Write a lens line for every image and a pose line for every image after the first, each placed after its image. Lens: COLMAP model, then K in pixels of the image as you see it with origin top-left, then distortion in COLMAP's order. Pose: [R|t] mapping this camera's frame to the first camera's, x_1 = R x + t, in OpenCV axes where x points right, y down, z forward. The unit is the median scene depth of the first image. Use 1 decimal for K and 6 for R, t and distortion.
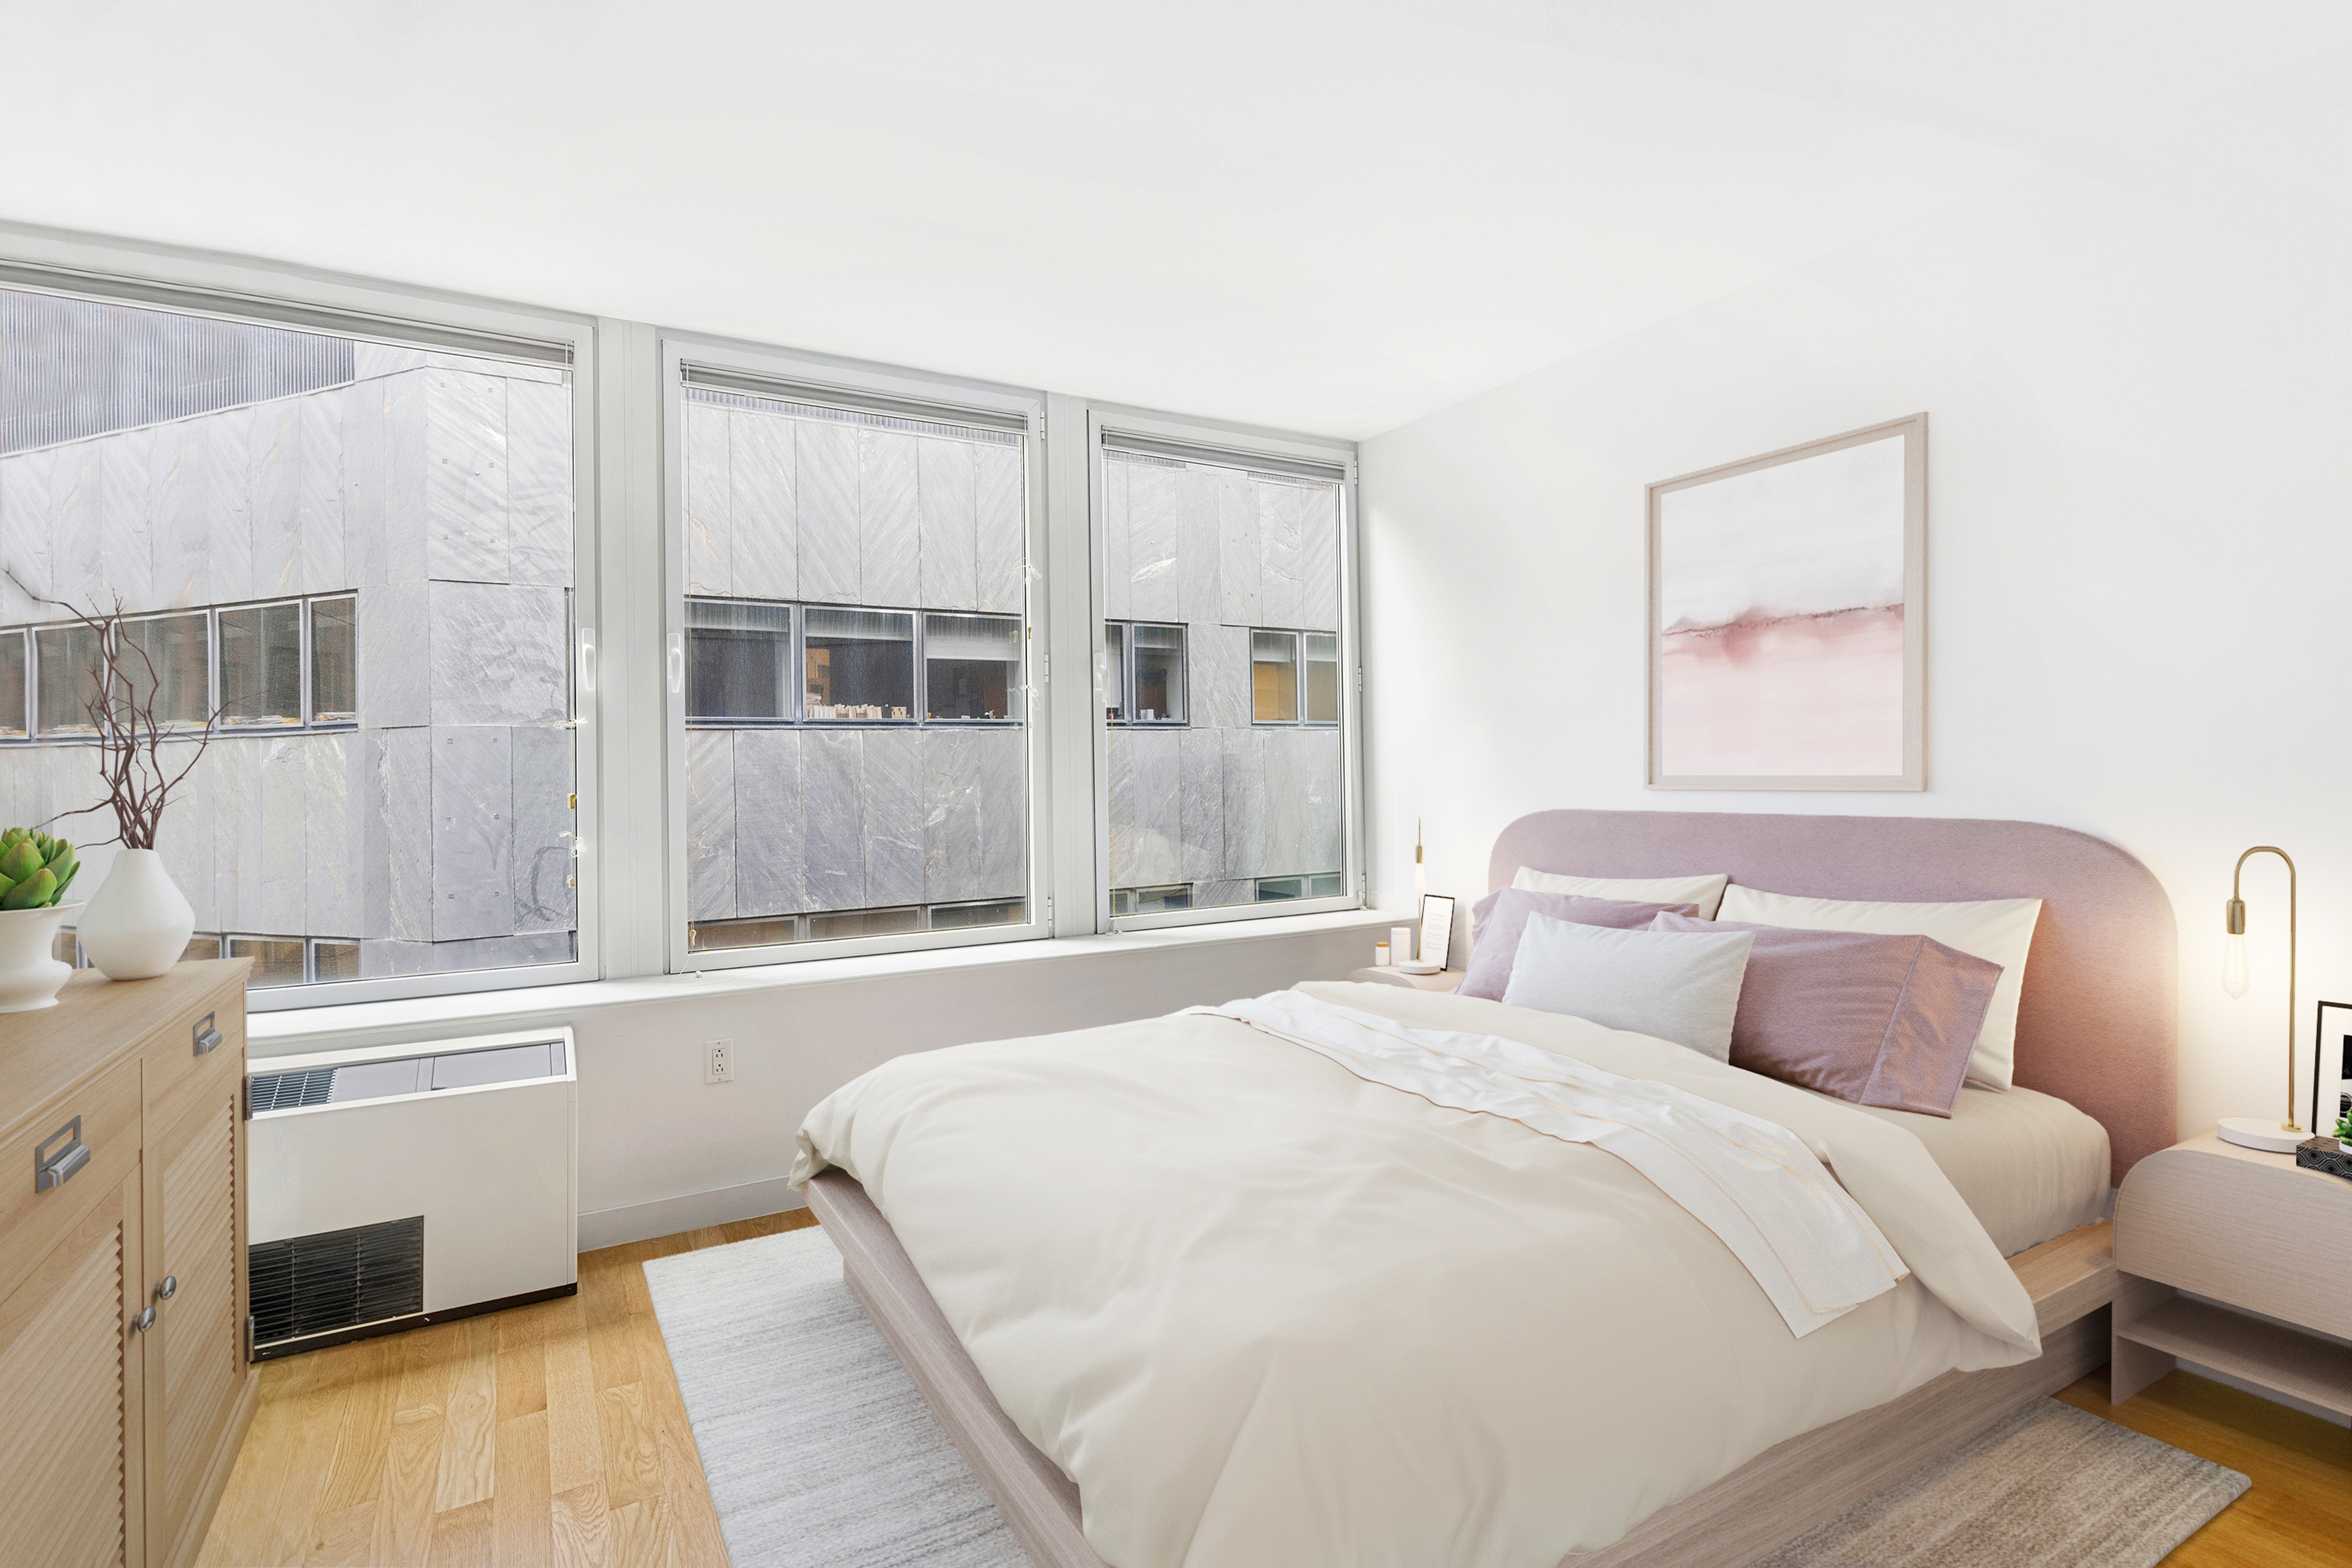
lens RADIAL K [[1128.6, 0, 1174.1], [0, 1128.6, 769.4], [0, 0, 1]] dist [0.000494, 0.000126]
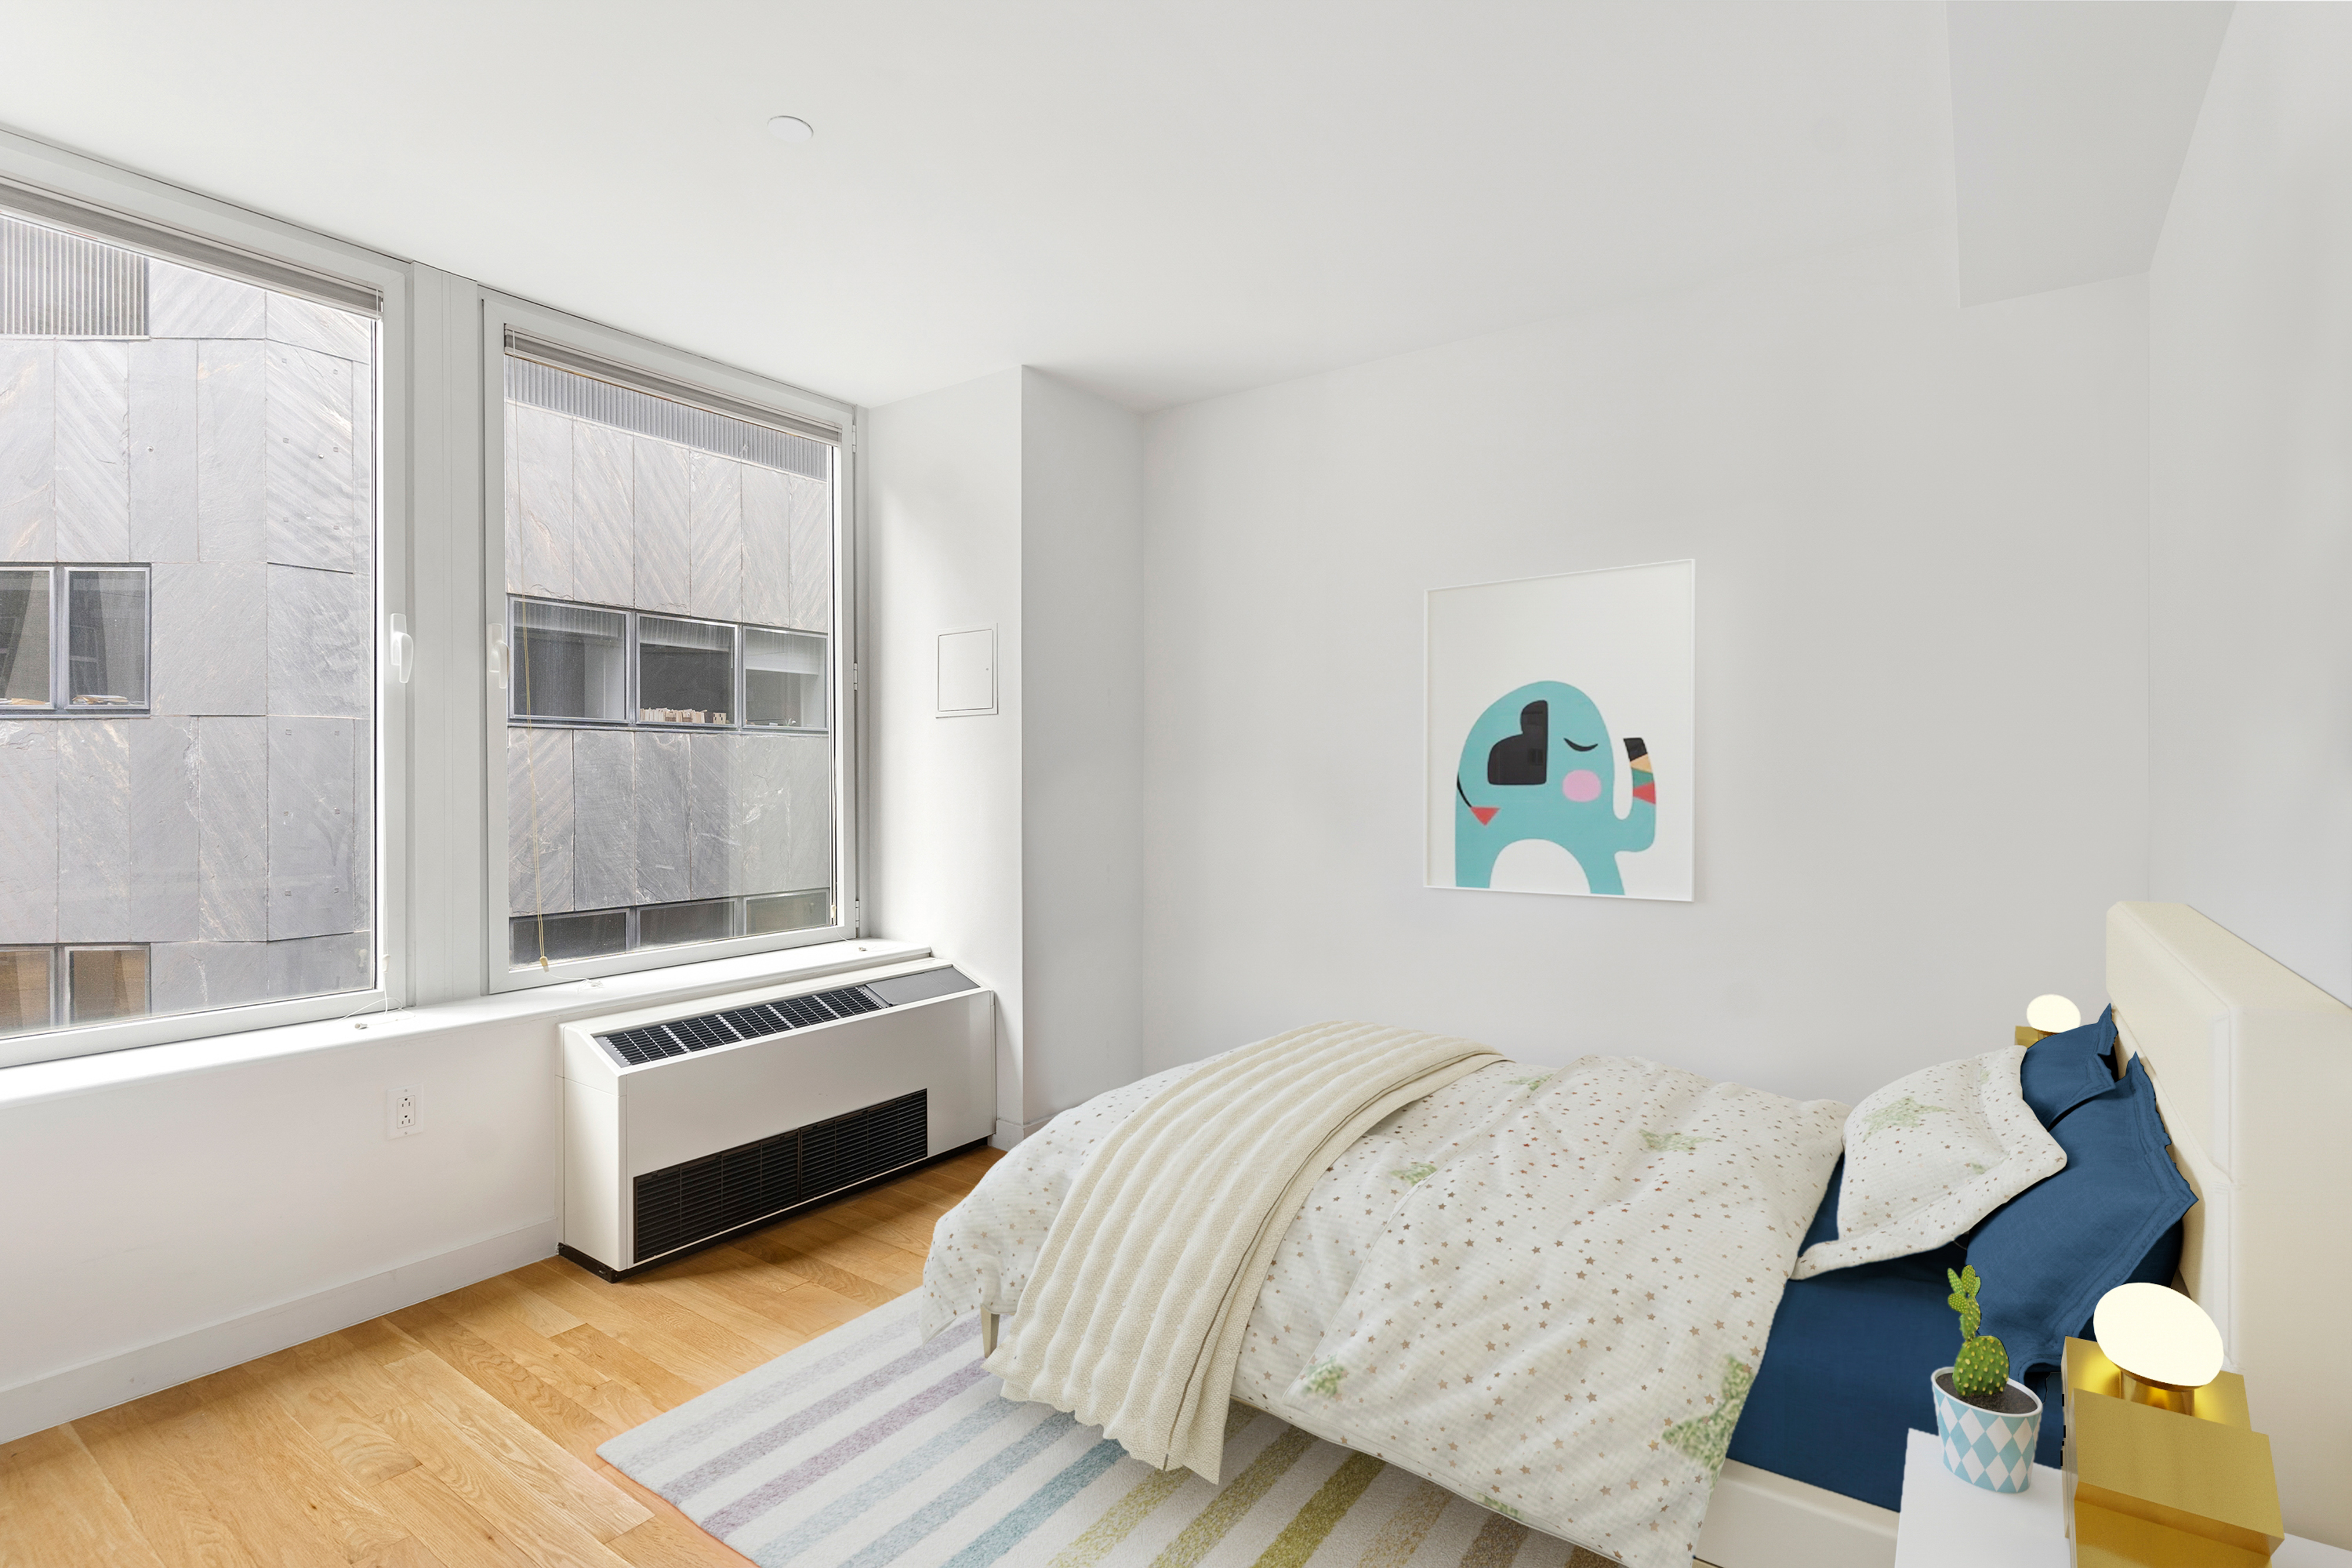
lens RADIAL K [[1113.9, 0, 1176.0], [0, 1113.9, 784.0], [0, 0, 1]] dist [0.001479, 0.000165]
pose [[0.913599, 0.015797, 0.406308, -0.290909], [-0.016828, 0.999858, -0.001037, 0.006394], [-0.406267, -0.005890, 0.913735, -0.152780]]
